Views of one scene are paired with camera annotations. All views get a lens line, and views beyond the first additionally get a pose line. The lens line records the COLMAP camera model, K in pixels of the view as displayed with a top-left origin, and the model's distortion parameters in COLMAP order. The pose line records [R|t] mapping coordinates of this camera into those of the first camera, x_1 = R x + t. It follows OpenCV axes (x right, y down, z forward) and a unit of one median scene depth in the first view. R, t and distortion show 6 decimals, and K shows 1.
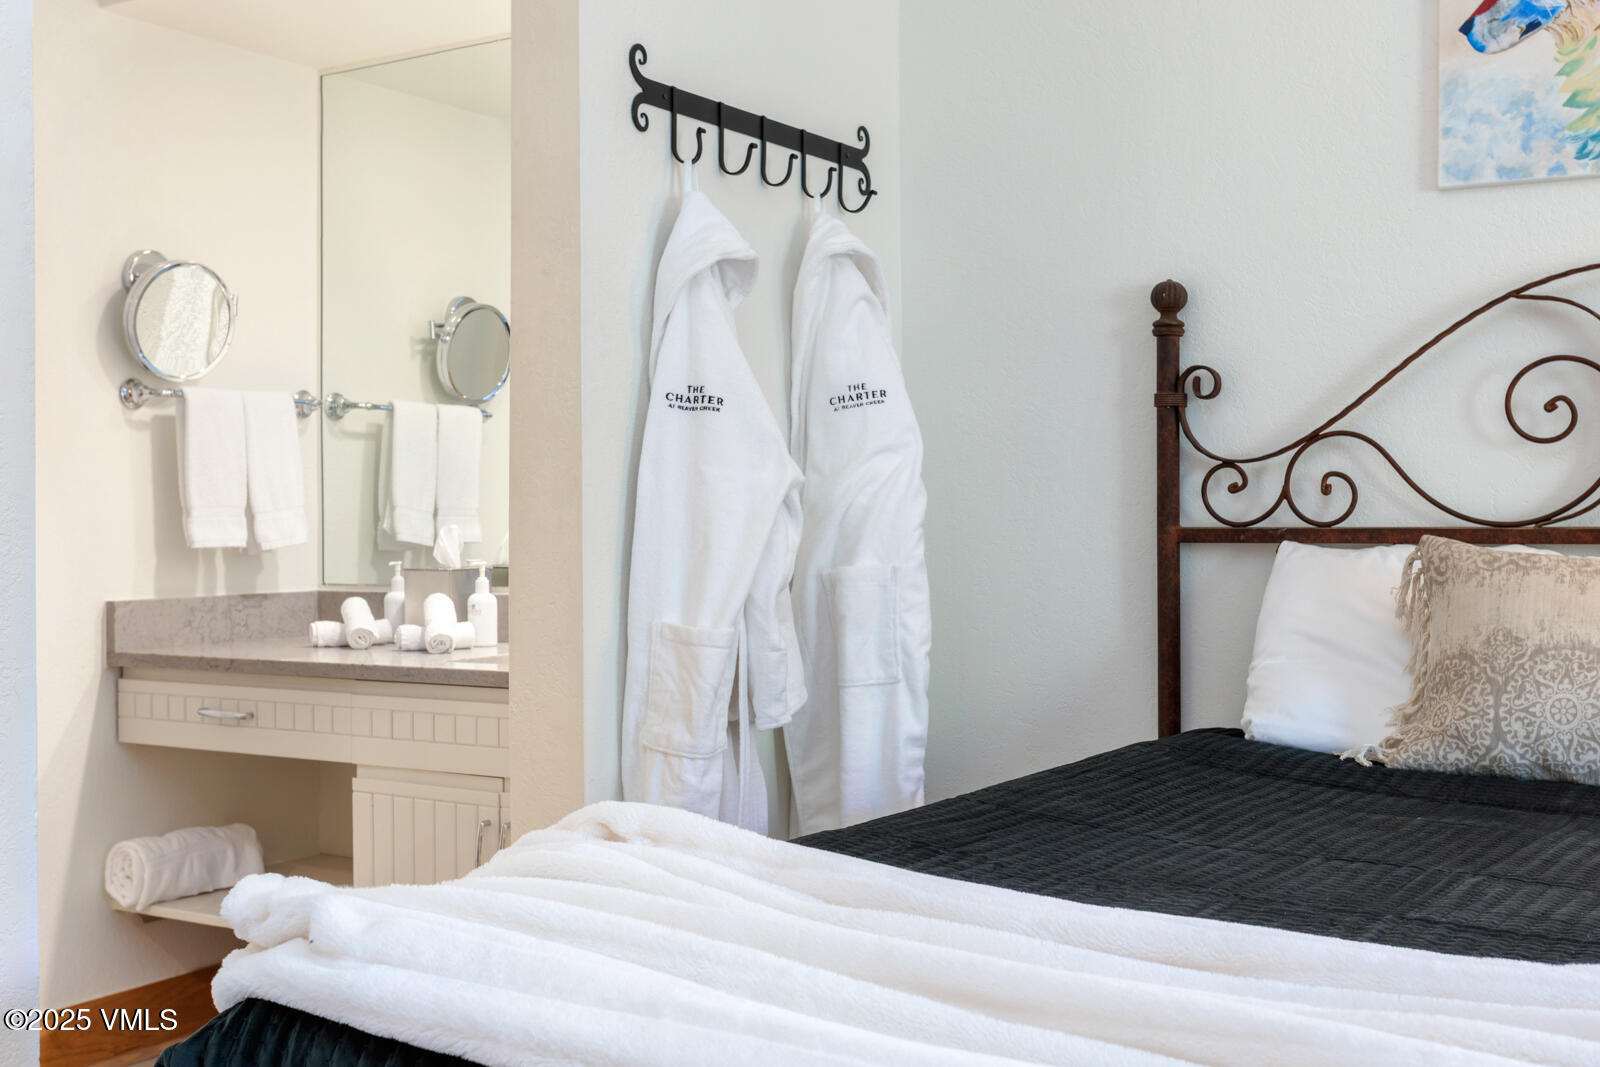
lens RADIAL K [[1799.0, 0, 804.0], [0, 1799.0, 520.0], [0, 0, 1]] dist [-0.012928, 0.000000]
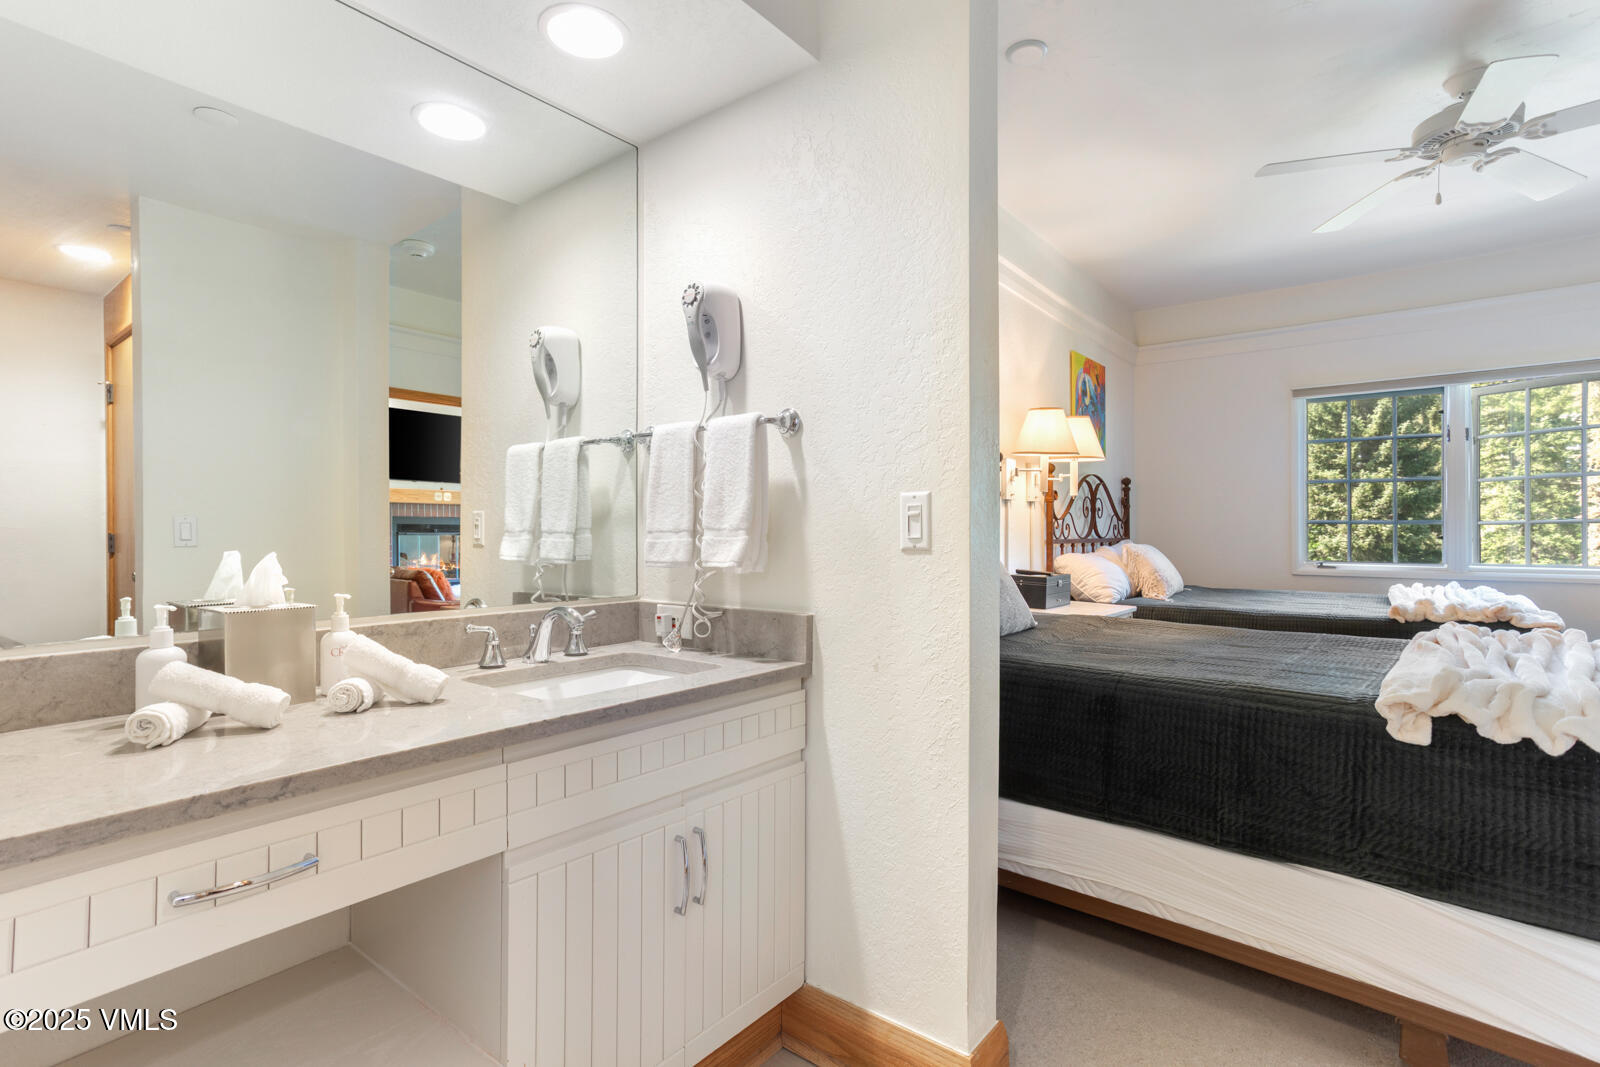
lens RADIAL K [[810.4, 0, 798.5], [0, 810.4, 530.6], [0, 0, 1]] dist [0.001557, 0.010258]
pose [[0.113922, 0.005791, 0.993473, -0.541322], [0.000673, 0.999982, -0.005907, -0.003818], [-0.993489, 0.001342, 0.113916, 0.755819]]
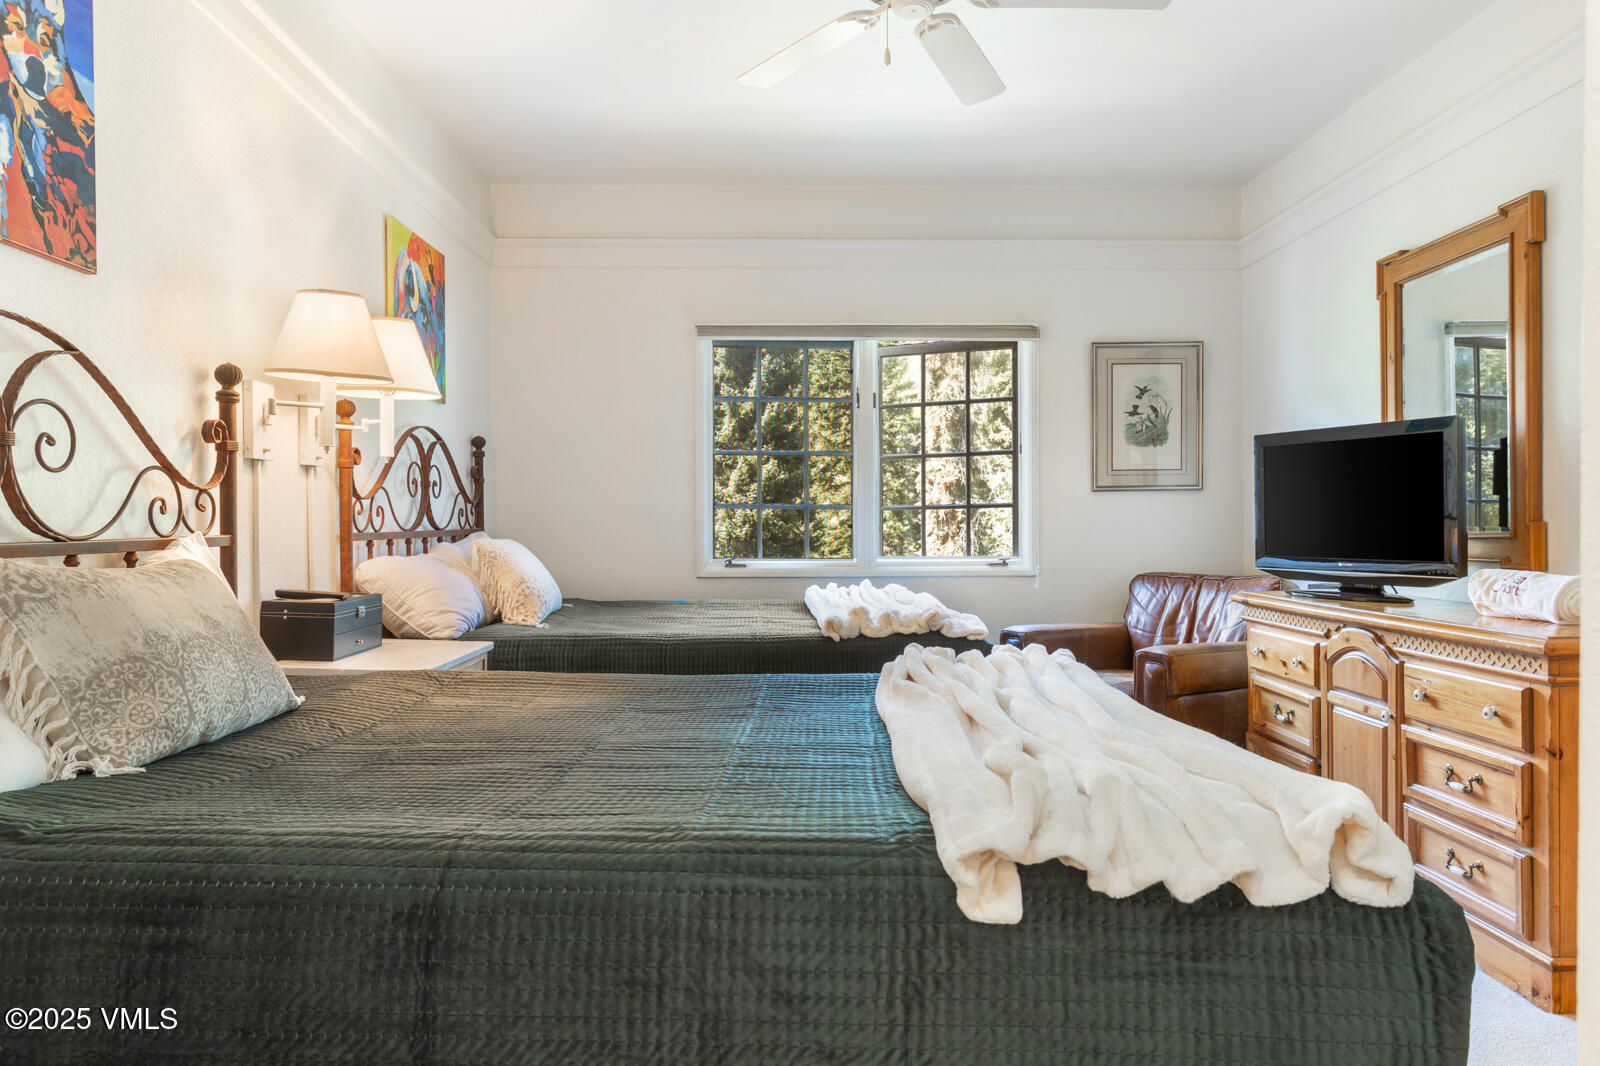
lens RADIAL K [[1095.9, 0, 807.7], [0, 1095.9, 523.8], [0, 0, 1]] dist [0.024934, 0.014575]
pose [[-0.529626, 0.002508, 0.848227, -0.301140], [0.005837, 0.999983, 0.000688, -0.003866], [-0.848211, 0.005315, -0.529632, 0.684937]]
